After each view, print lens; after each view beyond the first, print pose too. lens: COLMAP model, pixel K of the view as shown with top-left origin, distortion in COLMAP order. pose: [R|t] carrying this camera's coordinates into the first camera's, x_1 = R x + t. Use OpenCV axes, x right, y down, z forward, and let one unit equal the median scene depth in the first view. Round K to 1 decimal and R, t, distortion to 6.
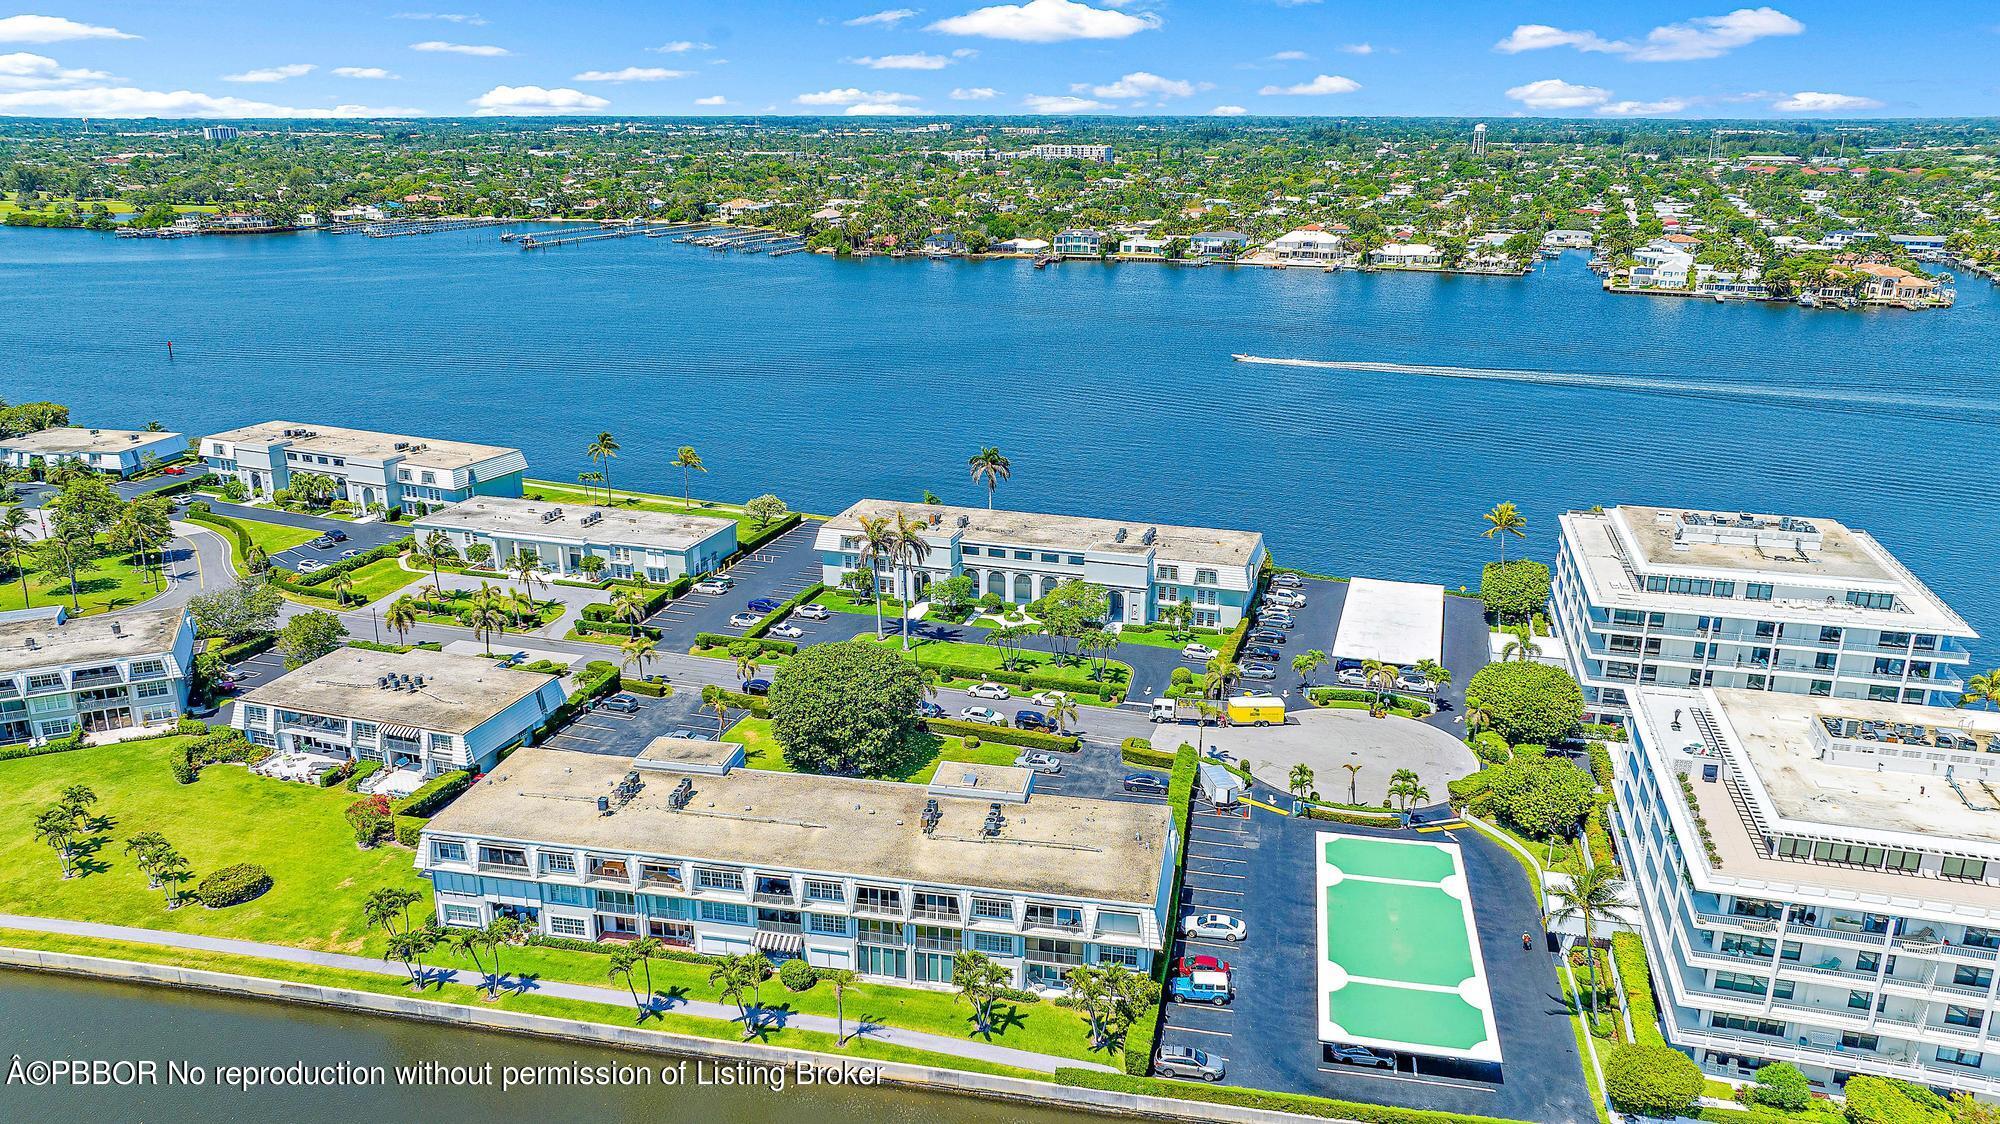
lens RADIAL K [[1382.3, 0, 1000.0], [0, 1382.3, 562.0], [0, 0, 1]] dist [-0.021260, 0.002249]
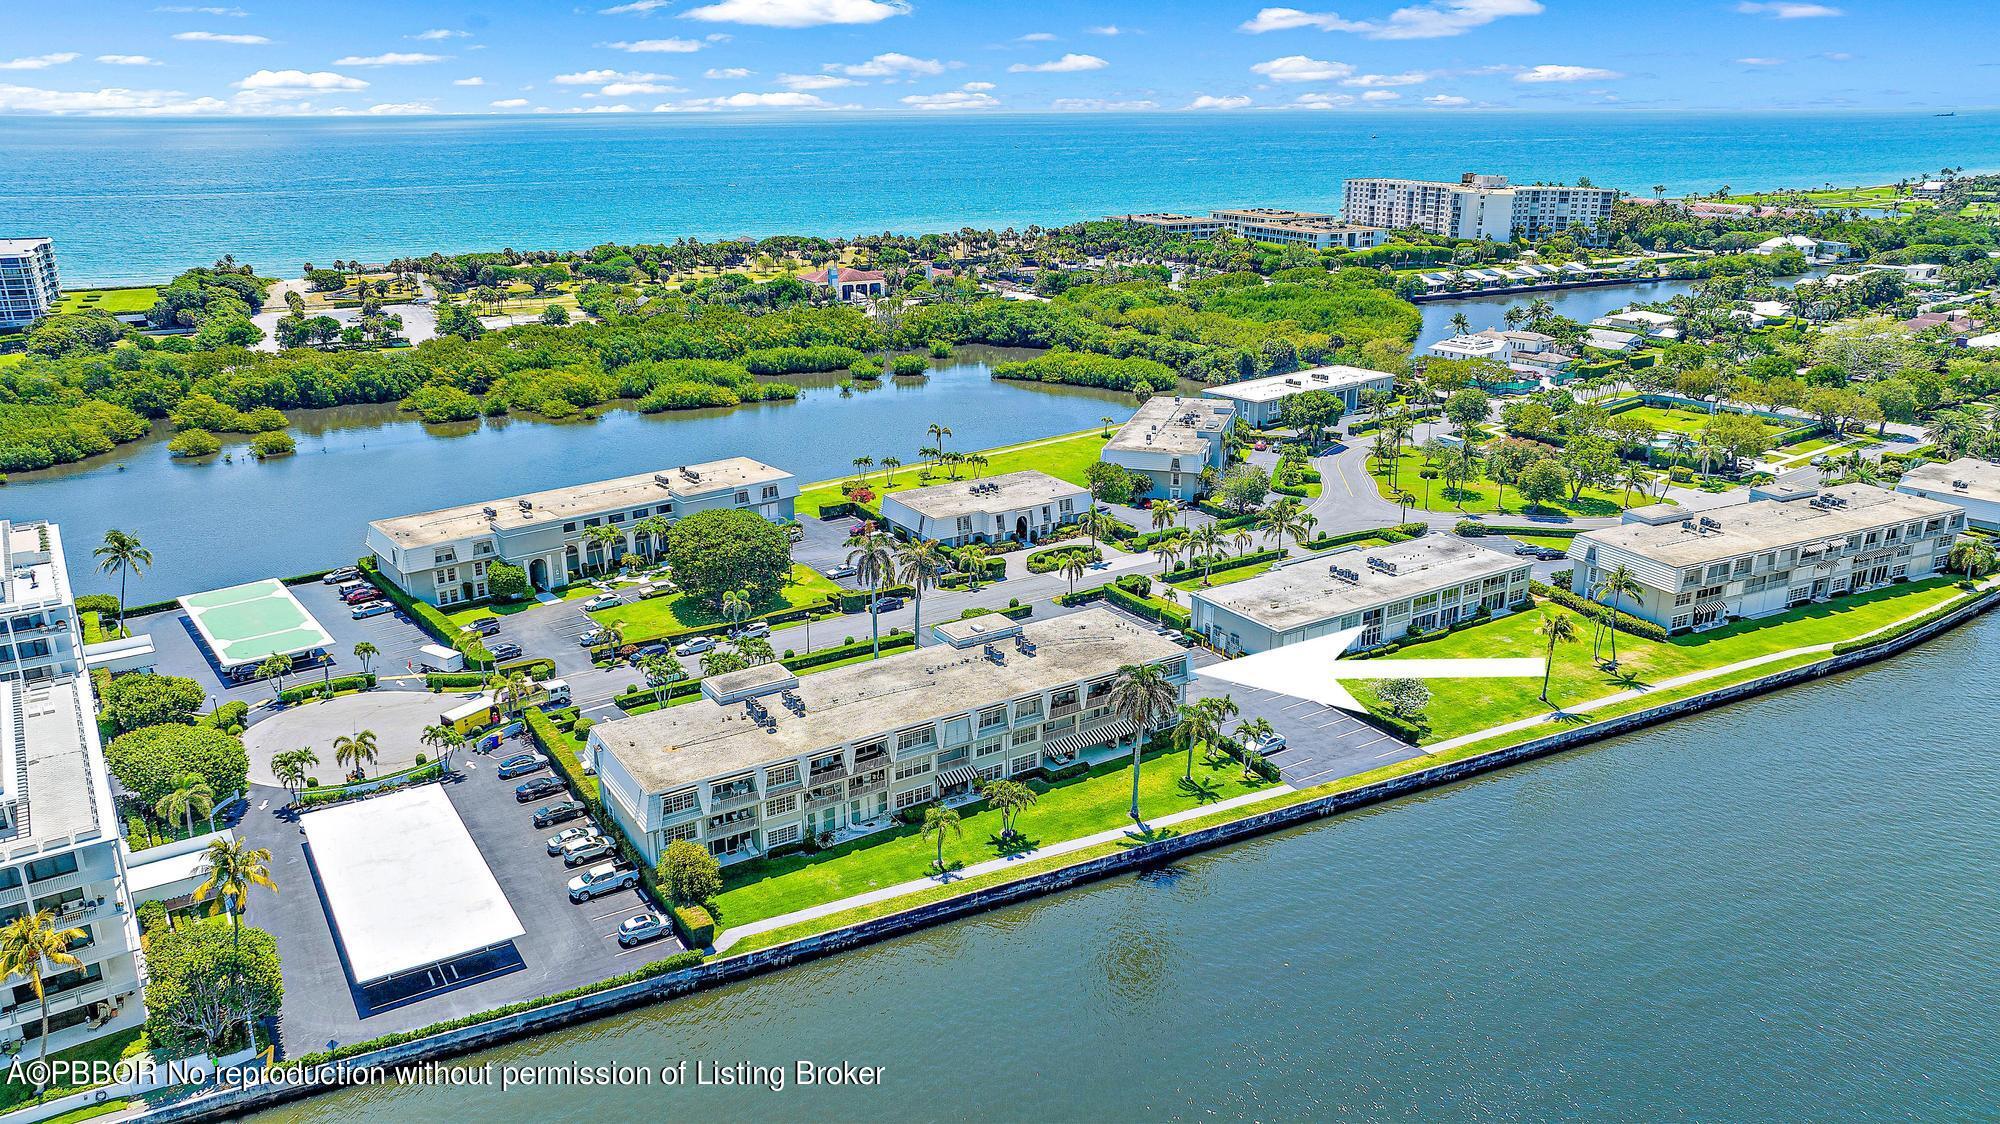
lens RADIAL K [[1401.6, 0, 1000.0], [0, 1401.6, 562.0], [0, 0, 1]] dist [-0.023691, -0.000669]
pose [[-0.632493, 0.239235, -0.736694, 0.525075], [-0.235681, 0.846568, 0.477261, -0.443367], [0.737839, 0.475489, -0.479065, 1.385538]]
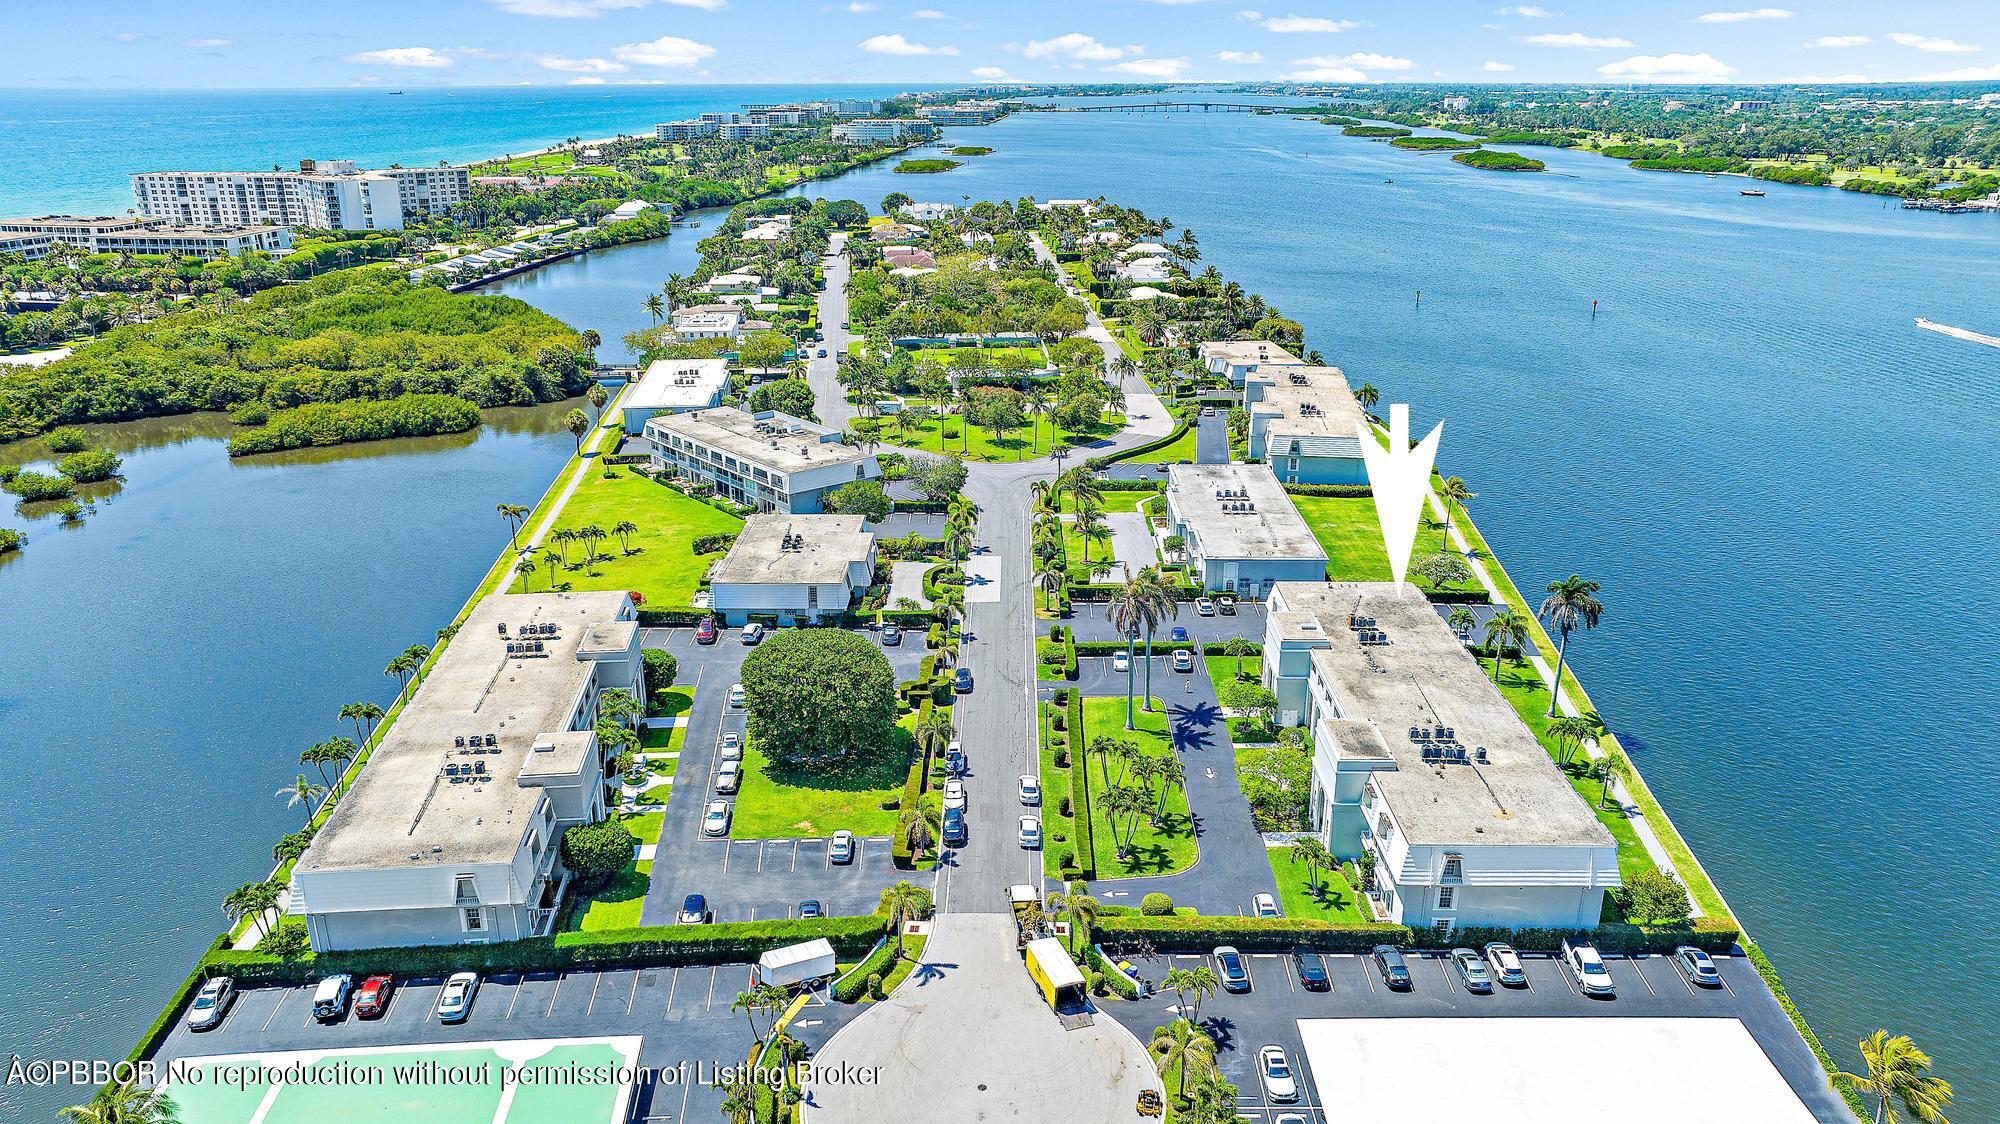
lens RADIAL K [[1382.3, 0, 1000.0], [0, 1382.3, 562.0], [0, 0, 1]] dist [-0.021260, 0.002249]
pose [[0.294896, 0.311822, -0.903218, 0.586246], [-0.290237, 0.929825, 0.226247, -0.181870], [0.910384, 0.195428, 0.364704, 0.558848]]
